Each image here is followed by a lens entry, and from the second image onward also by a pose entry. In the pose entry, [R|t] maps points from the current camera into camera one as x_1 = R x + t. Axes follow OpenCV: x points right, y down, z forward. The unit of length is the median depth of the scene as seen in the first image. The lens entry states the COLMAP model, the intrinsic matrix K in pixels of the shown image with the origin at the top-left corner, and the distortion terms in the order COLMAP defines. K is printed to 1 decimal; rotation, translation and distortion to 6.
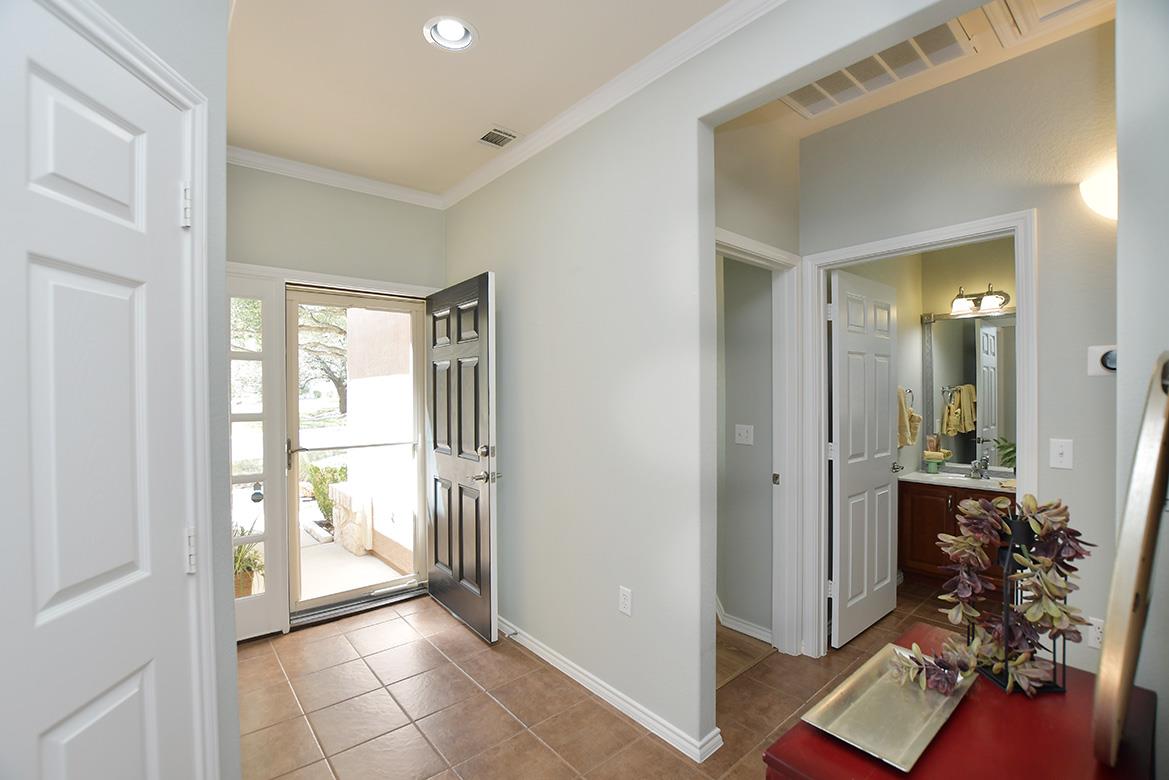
lens RADIAL K [[513.1, 0, 585.3], [0, 513.1, 390.9], [0, 0, 1]] dist [-0.030375, 0.001671]
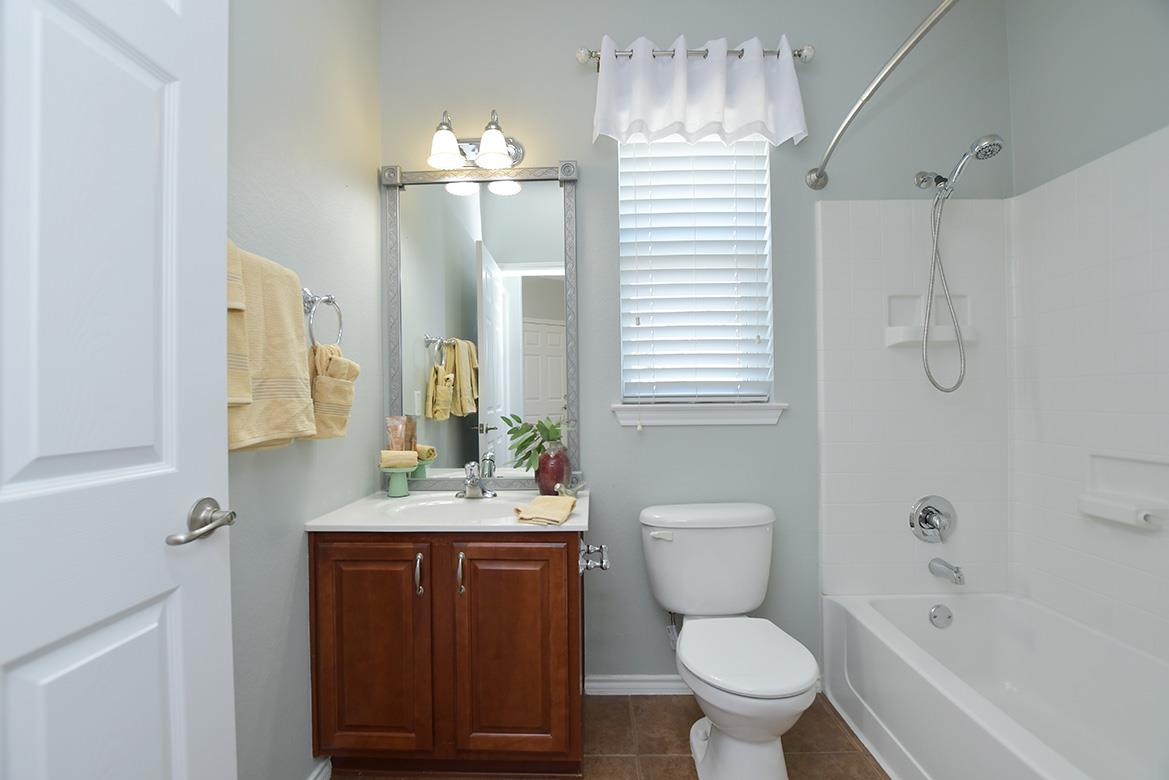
lens RADIAL K [[513.1, 0, 583.6], [0, 513.1, 394.8], [0, 0, 1]] dist [-0.030375, 0.001671]
pose [[0.661397, 0.000291, 0.750036, 0.402191], [0.009732, 0.999912, -0.008970, 0.066820], [-0.749973, 0.013232, 0.661336, 0.501818]]
